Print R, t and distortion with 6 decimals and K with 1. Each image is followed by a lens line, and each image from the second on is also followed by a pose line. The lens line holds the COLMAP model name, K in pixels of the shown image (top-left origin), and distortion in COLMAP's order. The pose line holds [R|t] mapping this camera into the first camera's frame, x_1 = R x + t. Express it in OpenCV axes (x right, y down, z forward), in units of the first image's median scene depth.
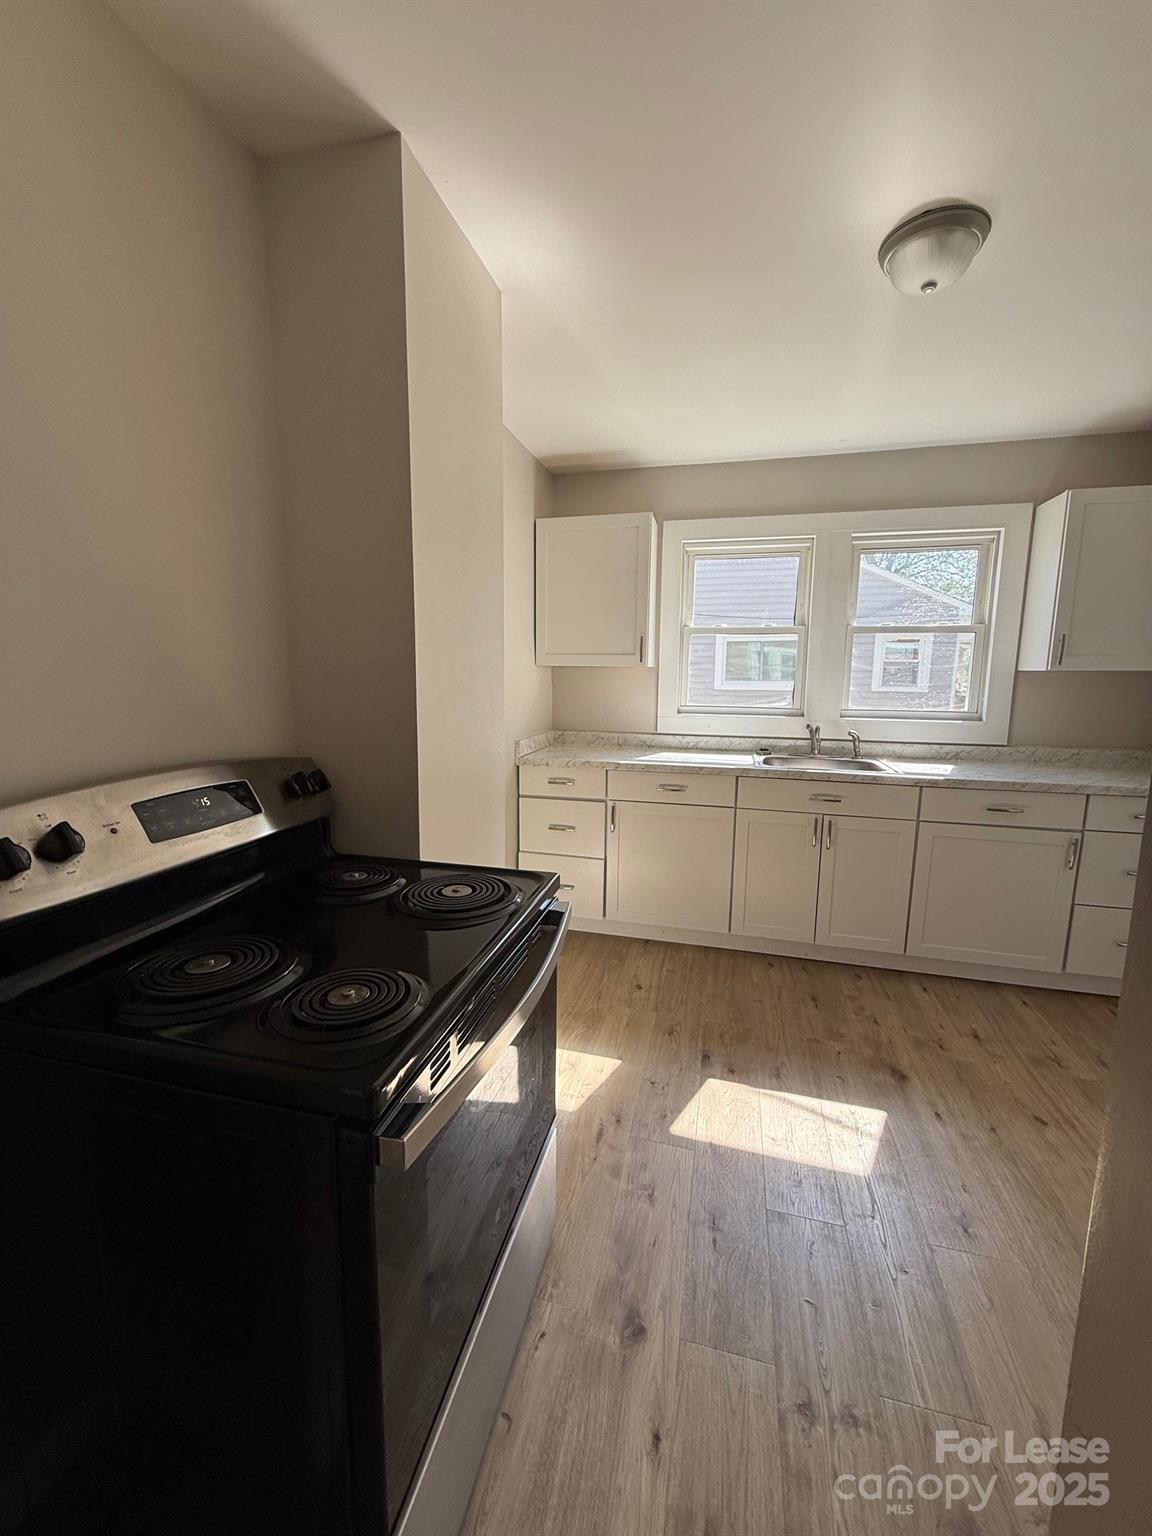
lens RADIAL K [[606.4, 0, 576.0], [0, 606.4, 768.0], [0, 0, 1]] dist [0.000166, -0.000635]
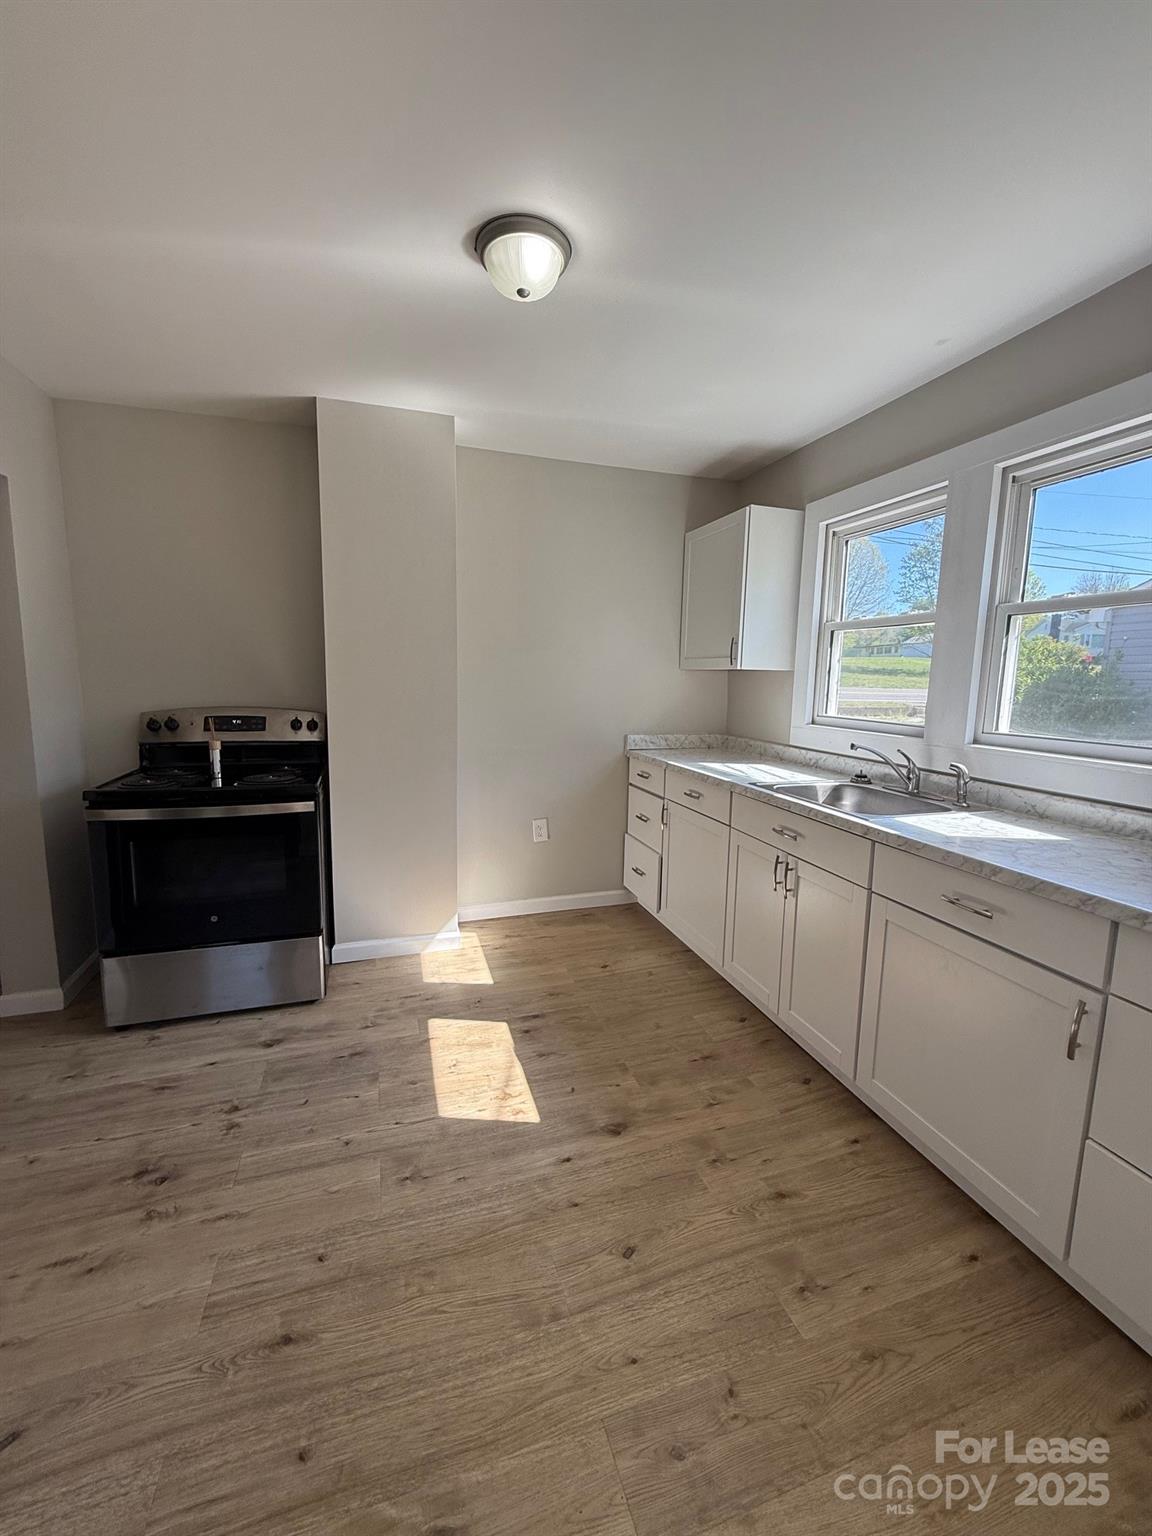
lens RADIAL K [[606.4, 0, 576.0], [0, 606.4, 768.0], [0, 0, 1]] dist [0.000166, -0.000635]
pose [[0.538848, 0.126516, -0.832849, 0.995931], [-0.141553, 0.988199, 0.058531, -0.044593], [0.830425, 0.086353, 0.550397, 0.362340]]
